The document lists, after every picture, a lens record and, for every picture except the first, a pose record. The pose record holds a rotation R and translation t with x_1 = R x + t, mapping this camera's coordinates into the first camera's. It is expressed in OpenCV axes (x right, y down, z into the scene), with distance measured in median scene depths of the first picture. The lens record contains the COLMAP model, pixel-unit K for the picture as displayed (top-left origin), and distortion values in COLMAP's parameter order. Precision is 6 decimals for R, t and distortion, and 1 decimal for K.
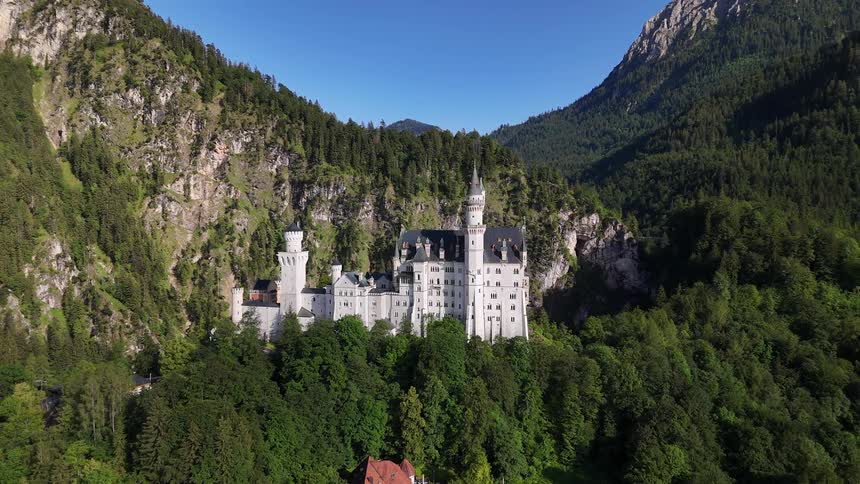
lens RADIAL K [[624.6, 0, 430.0], [0, 624.6, 242.0], [0, 0, 1]] dist [0.110141, -0.130632]
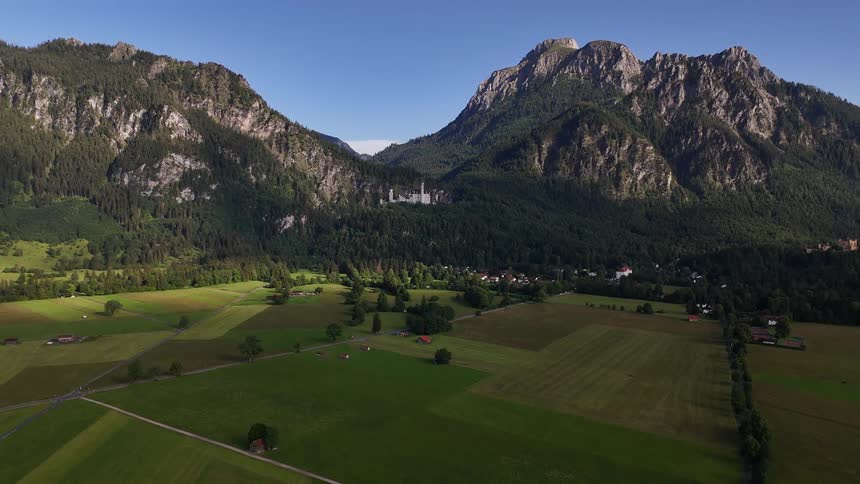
lens RADIAL K [[624.6, 0, 430.0], [0, 624.6, 242.0], [0, 0, 1]] dist [0.110141, -0.130632]
pose [[0.978089, -0.007889, 0.208039, -0.508973], [0.007365, 0.999967, 0.003296, 0.217202], [-0.208059, -0.001692, 0.978115, -2.269759]]
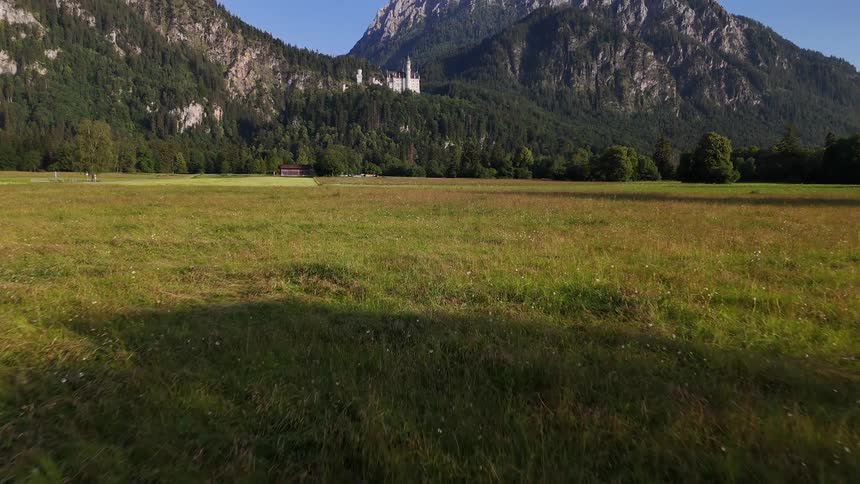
lens RADIAL K [[630.4, 0, 430.0], [0, 630.4, 242.0], [0, 0, 1]] dist [0.060044, -0.053171]
pose [[0.900350, -0.036002, 0.433675, -0.717925], [0.019172, 0.998886, 0.043122, 0.406851], [-0.434745, -0.030510, 0.900037, -1.252691]]
